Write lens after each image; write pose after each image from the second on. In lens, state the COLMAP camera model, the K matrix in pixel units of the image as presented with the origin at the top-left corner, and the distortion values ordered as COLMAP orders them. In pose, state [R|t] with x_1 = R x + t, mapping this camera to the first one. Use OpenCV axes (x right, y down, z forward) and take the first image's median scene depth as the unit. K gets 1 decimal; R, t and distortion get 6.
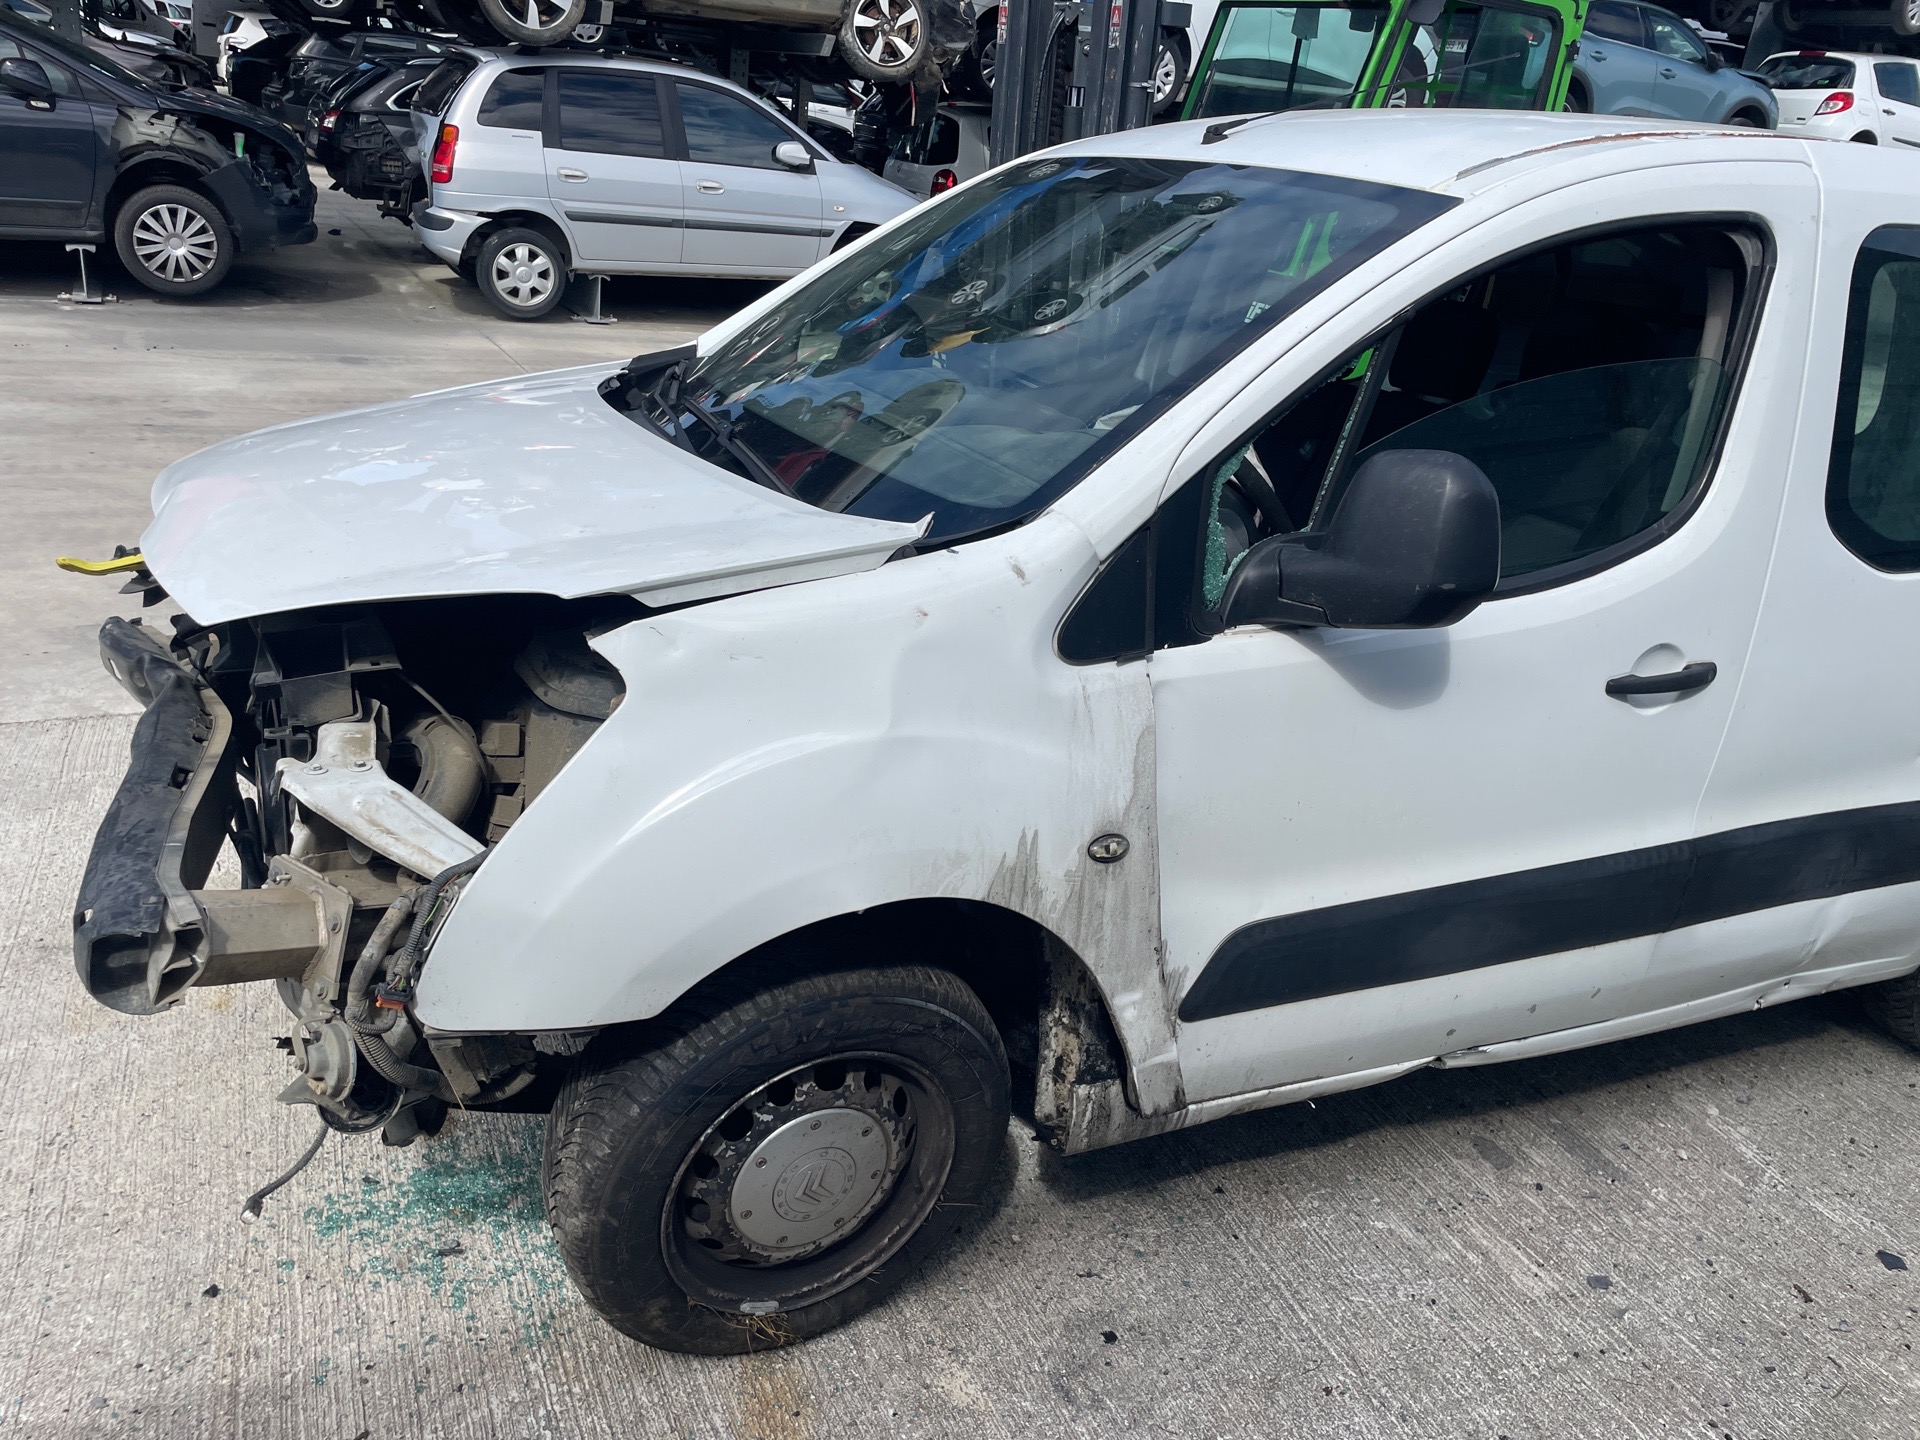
lens RADIAL K [[1455.0, 0, 967.1], [0, 1455.0, 739.2], [0, 0, 1]] dist [0.079632, -0.101500]
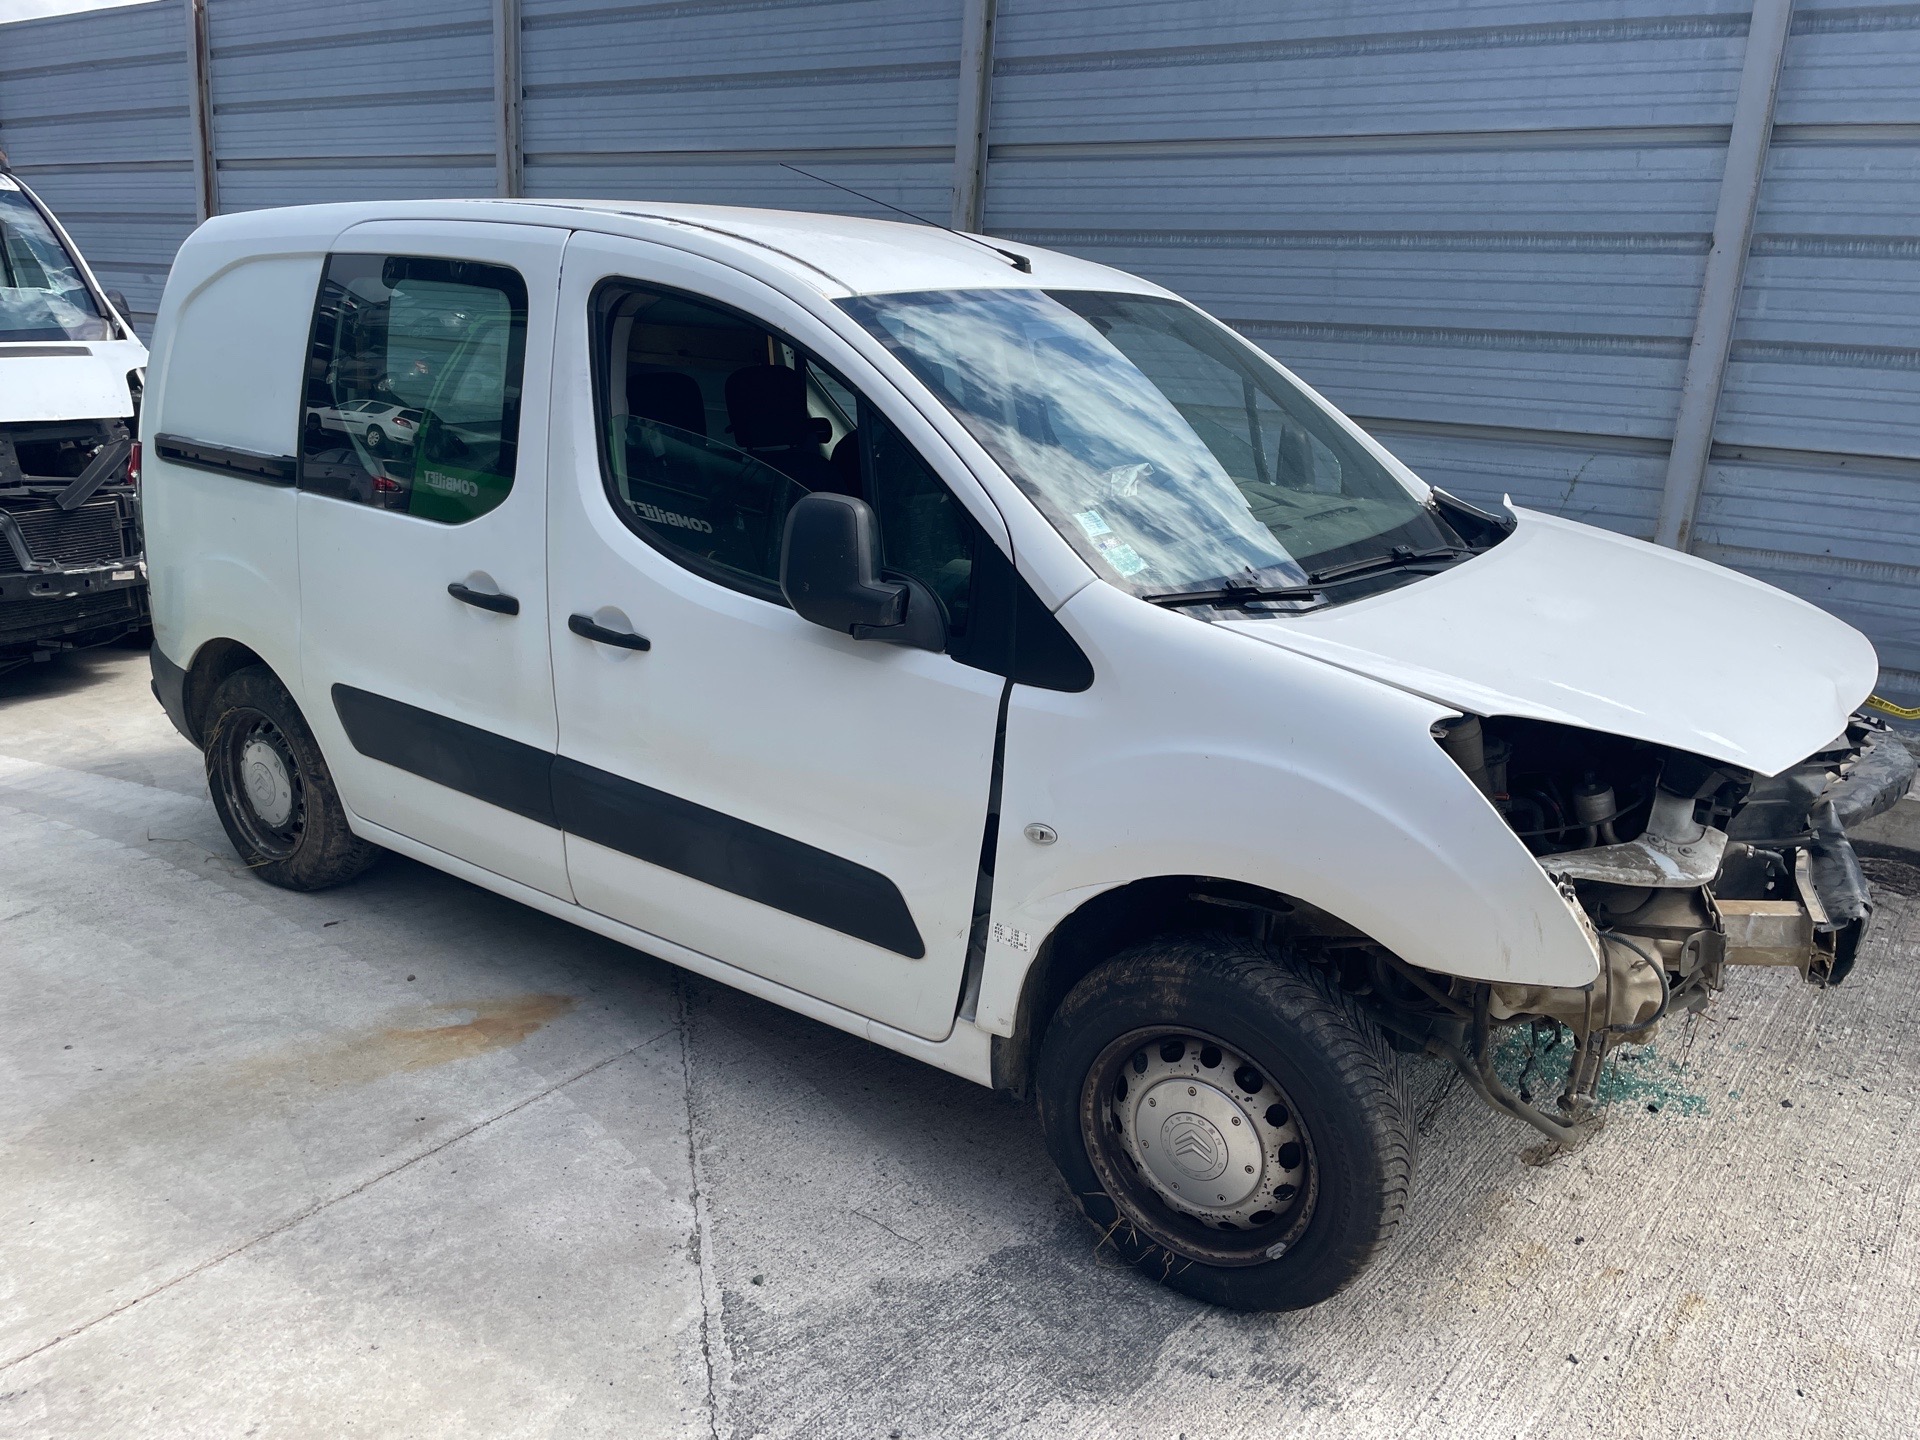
lens RADIAL K [[1455.0, 0, 968.9], [0, 1455.0, 730.9], [0, 0, 1]] dist [0.079632, -0.101500]
pose [[-0.458454, -0.370124, 0.807978, -1.156916], [0.248032, 0.819738, 0.516246, -0.896201], [-0.853405, 0.437079, -0.284009, 1.891625]]
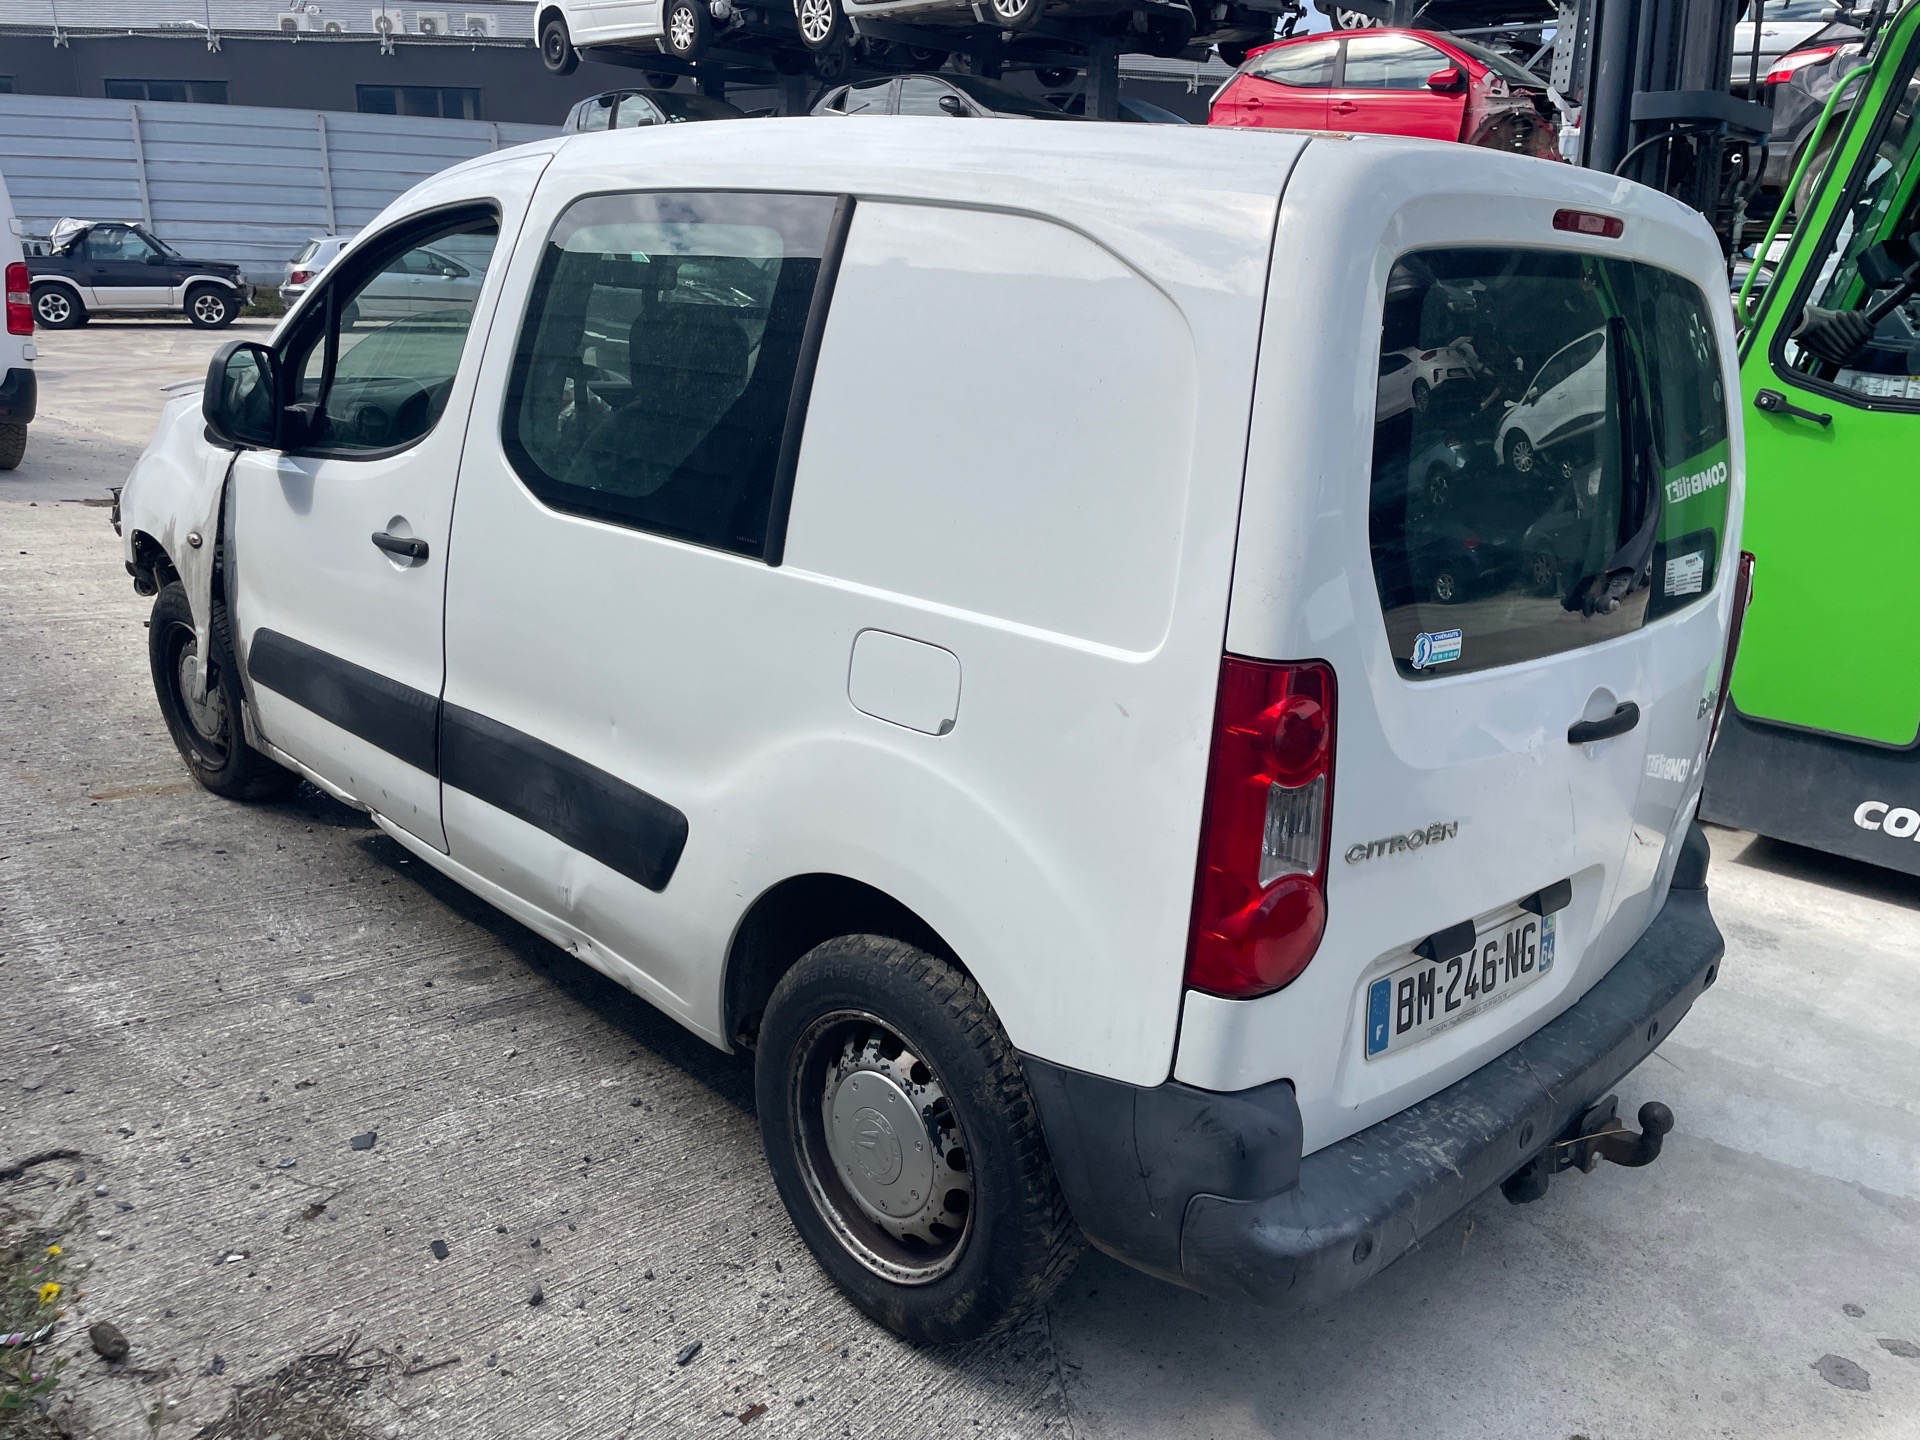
lens RADIAL K [[1455.0, 0, 972.6], [0, 1455.0, 708.7], [0, 0, 1]] dist [0.079632, -0.101500]
pose [[0.346952, 0.181191, -0.920214, 1.995059], [-0.361610, 0.931144, 0.047003, -0.158623], [0.865368, 0.316451, 0.388582, 1.038423]]
